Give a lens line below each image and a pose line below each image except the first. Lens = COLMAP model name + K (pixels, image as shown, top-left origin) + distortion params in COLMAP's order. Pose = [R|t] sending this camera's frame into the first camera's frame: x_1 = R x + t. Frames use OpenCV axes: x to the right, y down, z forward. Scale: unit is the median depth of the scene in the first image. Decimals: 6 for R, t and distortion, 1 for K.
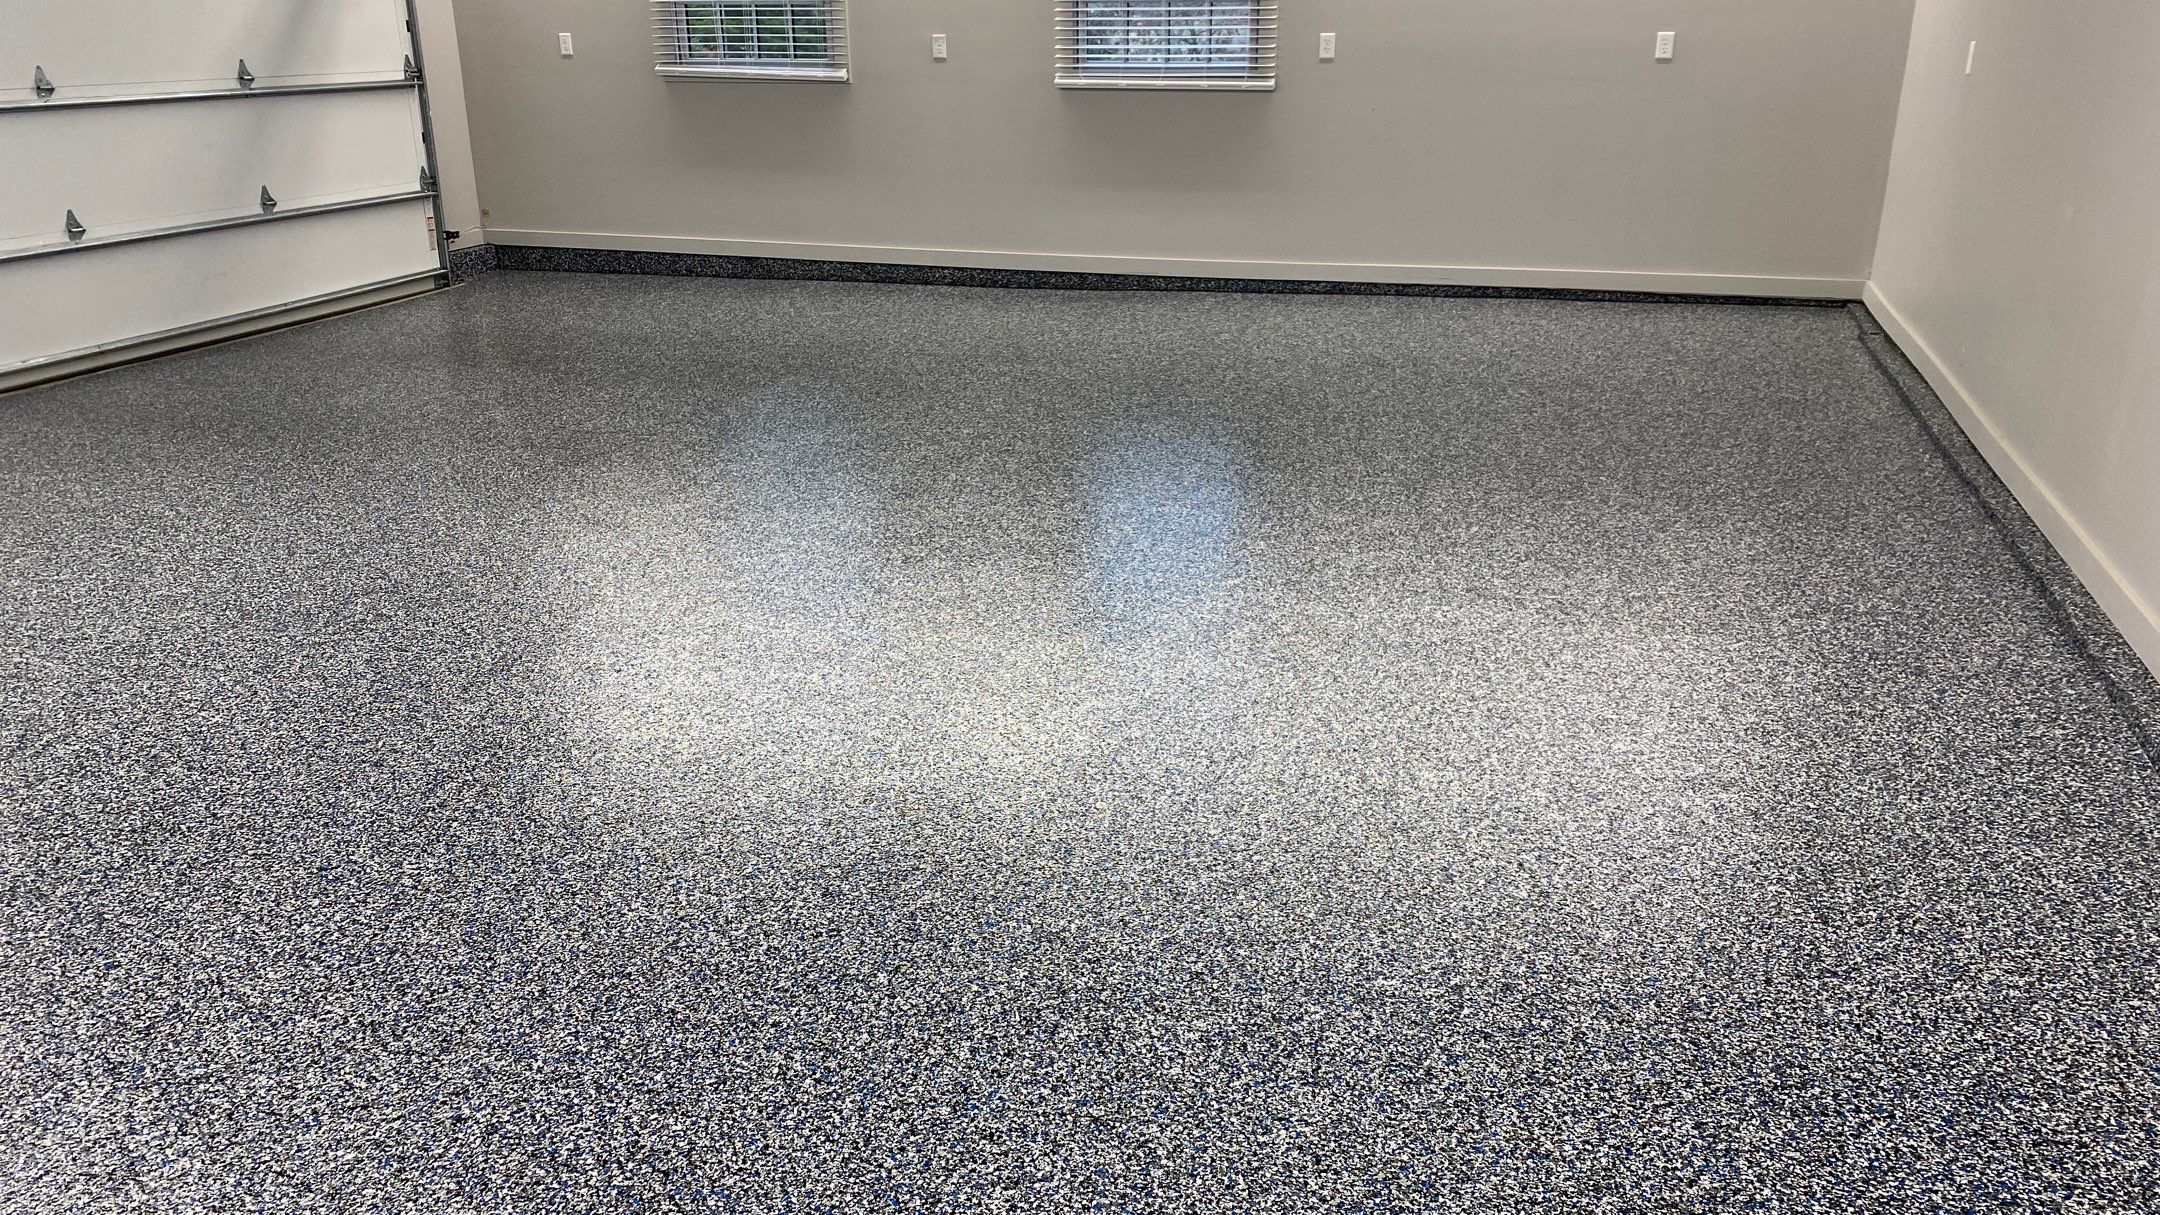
lens RADIAL K [[1648.2, 0, 1075.9], [0, 1648.2, 614.4], [0, 0, 1]] dist [0.045870, -0.054685]
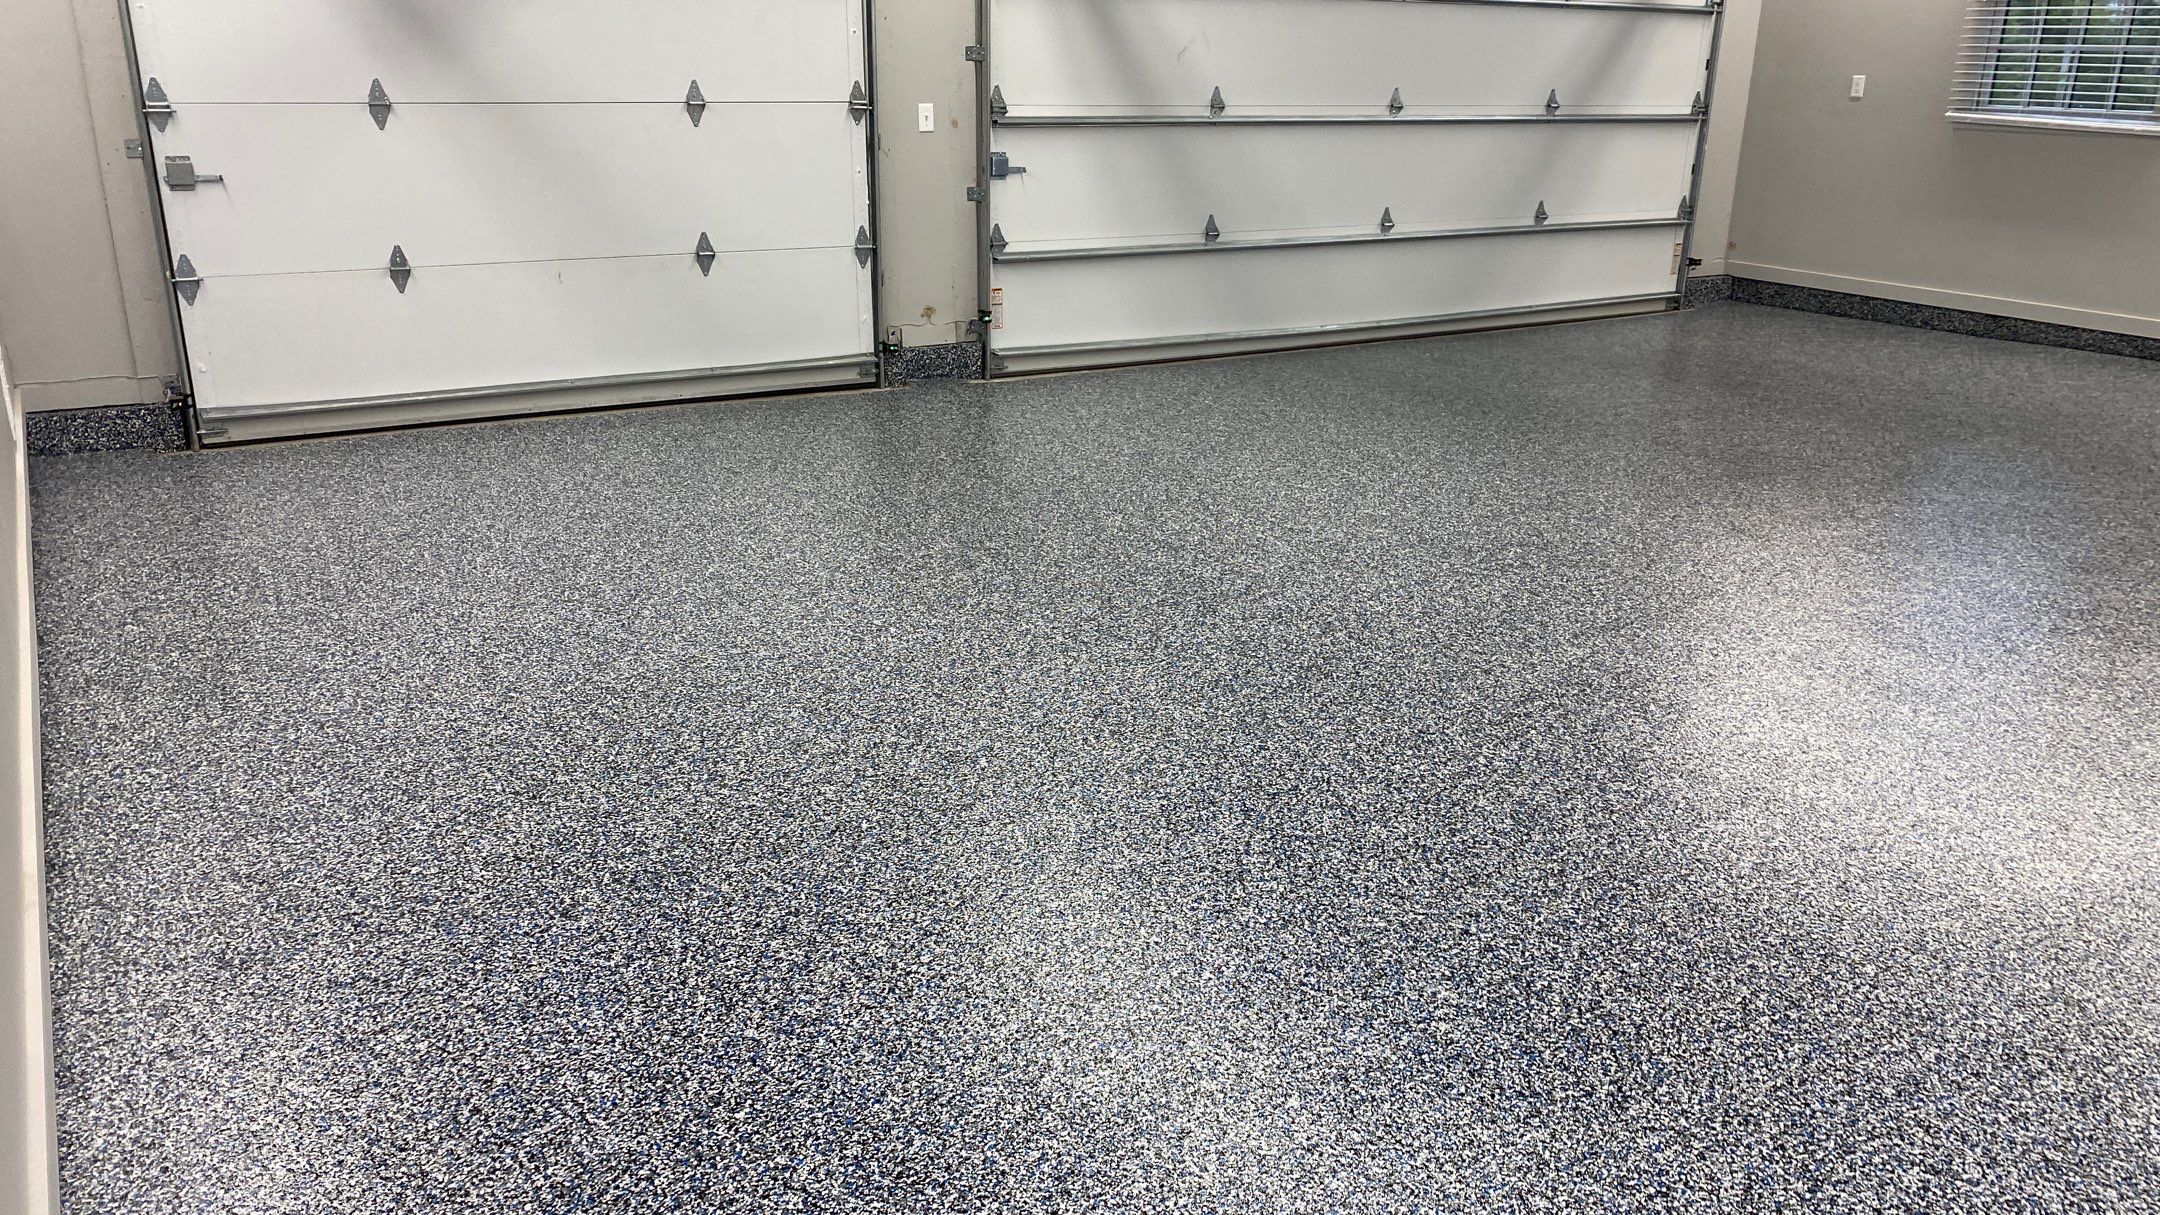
lens RADIAL K [[1648.2, 0, 1099.7], [0, 1648.2, 613.5], [0, 0, 1]] dist [0.045870, -0.054685]
pose [[0.761217, 0.232806, -0.605269, 0.050460], [-0.248315, 0.966845, 0.059585, 0.034788], [0.599073, 0.104940, 0.793788, -0.072898]]
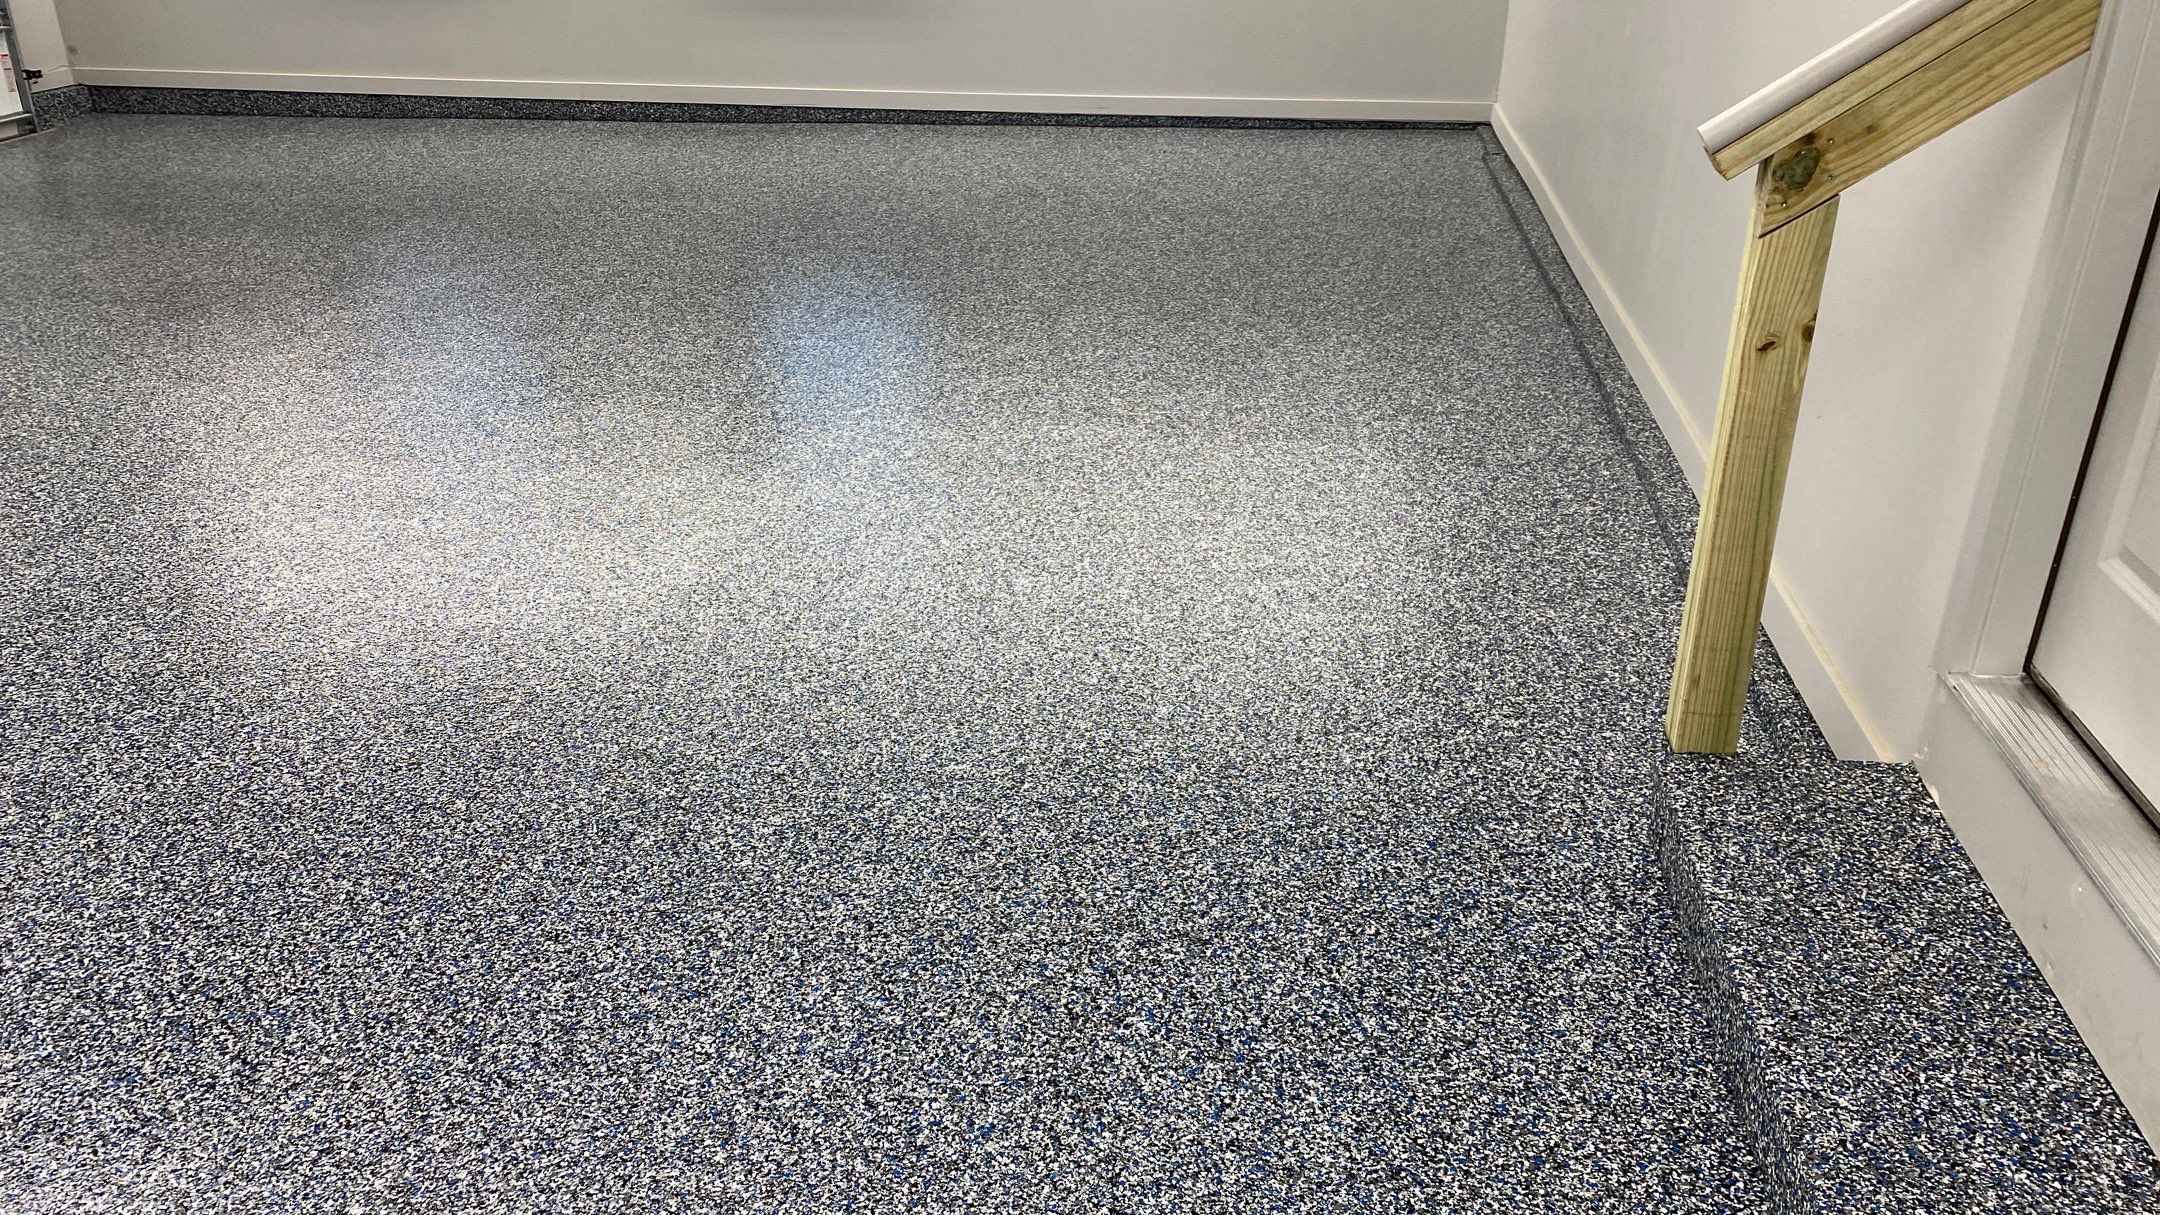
lens RADIAL K [[1648.2, 0, 1072.5], [0, 1648.2, 623.0], [0, 0, 1]] dist [0.045870, -0.054685]
pose [[0.986554, -0.062150, 0.151157, 0.057816], [0.047631, 0.994061, 0.097846, 0.015796], [-0.156341, -0.089331, 0.983655, -0.025438]]
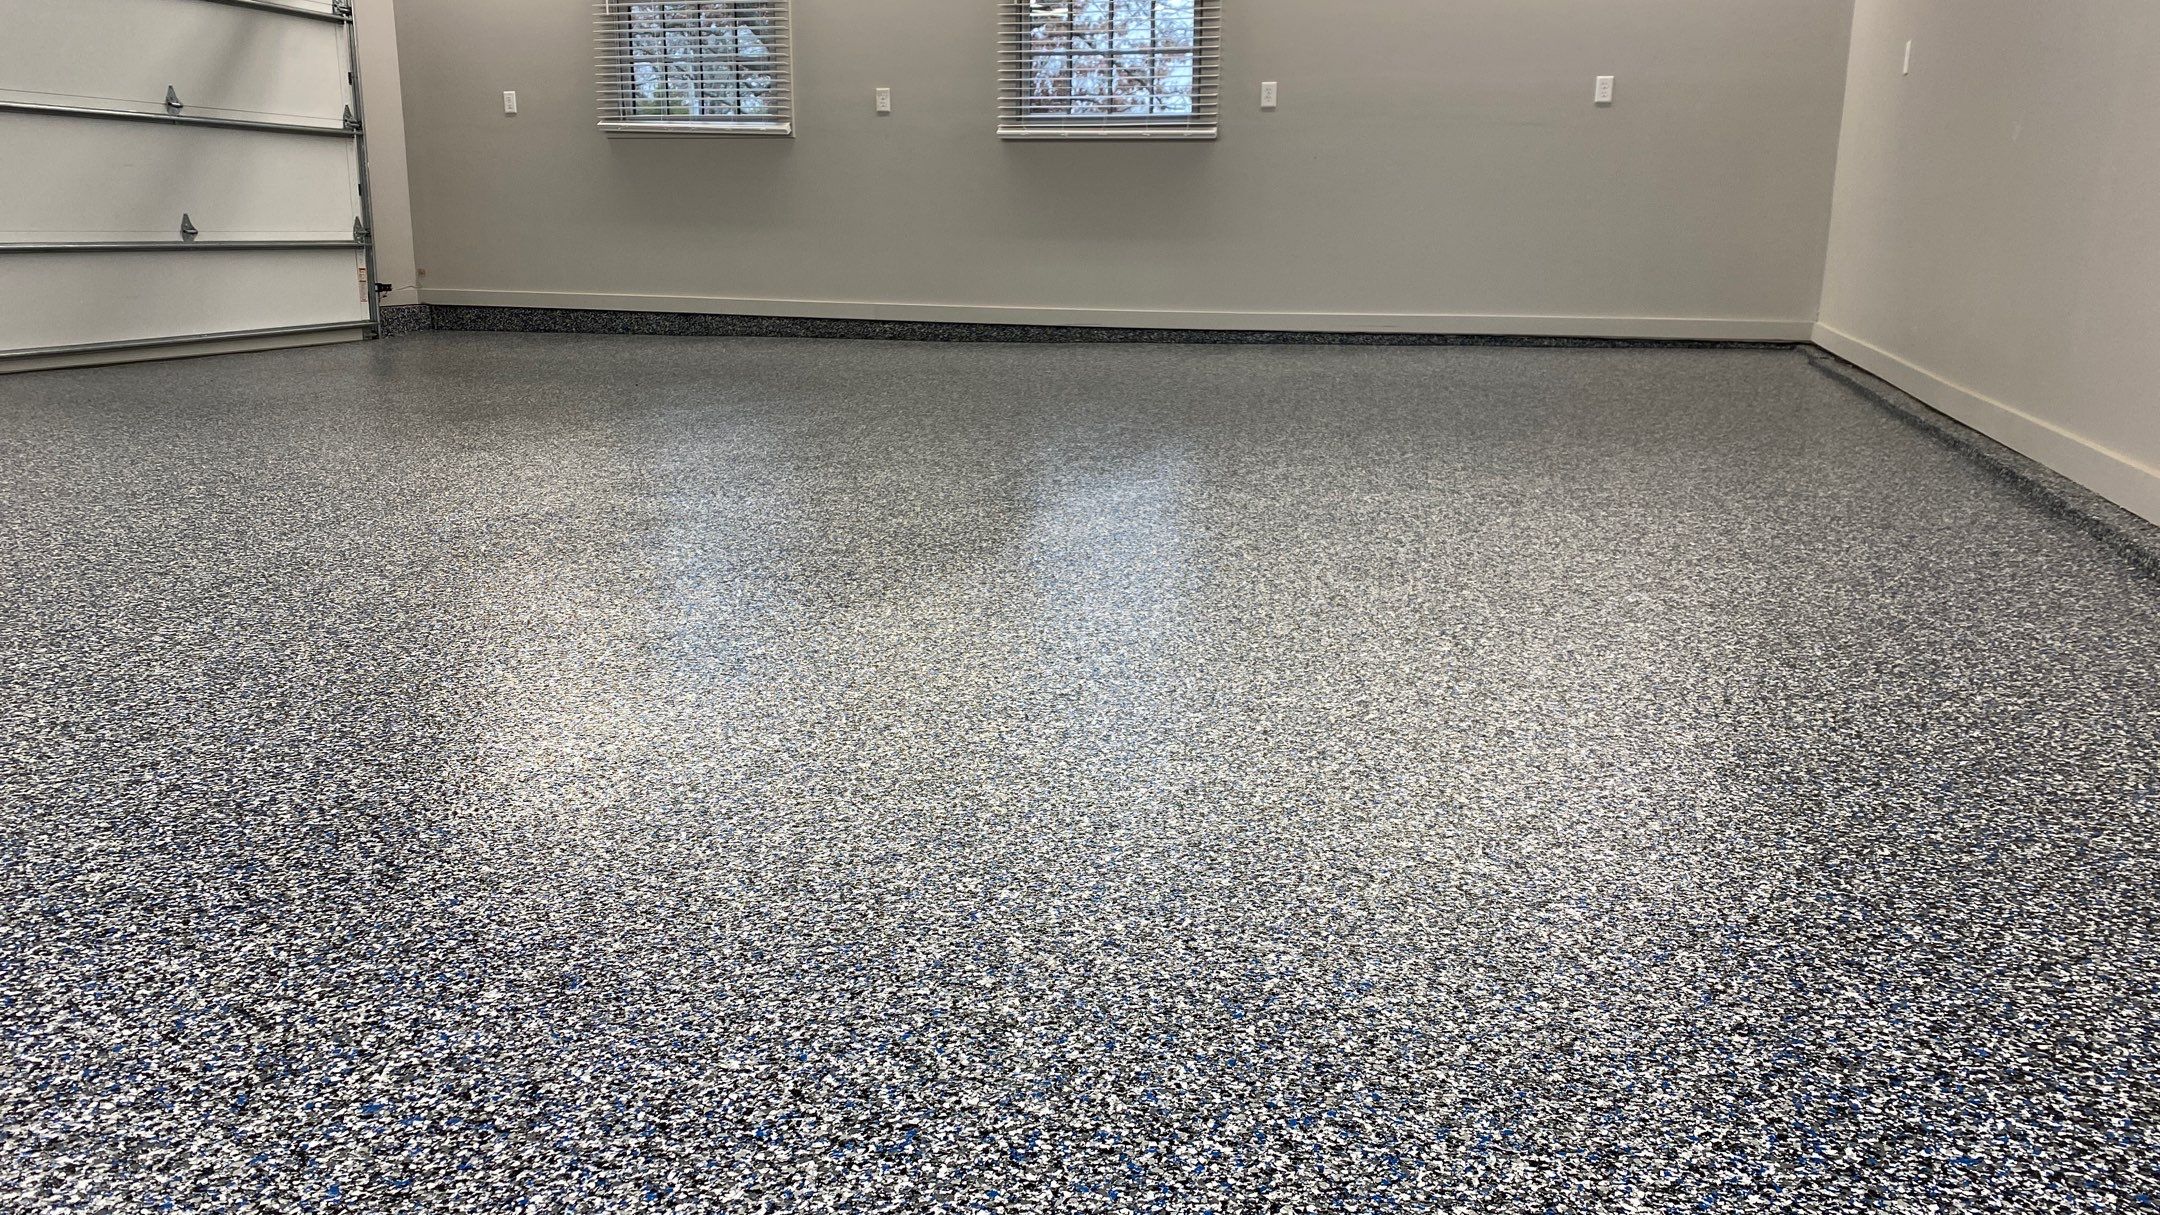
lens RADIAL K [[1648.2, 0, 1075.5], [0, 1648.2, 609.2], [0, 0, 1]] dist [0.045870, -0.054685]
pose [[0.999786, 0.011359, 0.017292, 0.035774], [-0.009138, 0.992307, -0.123463, 0.152732], [-0.018562, 0.123278, 0.992199, 0.082570]]
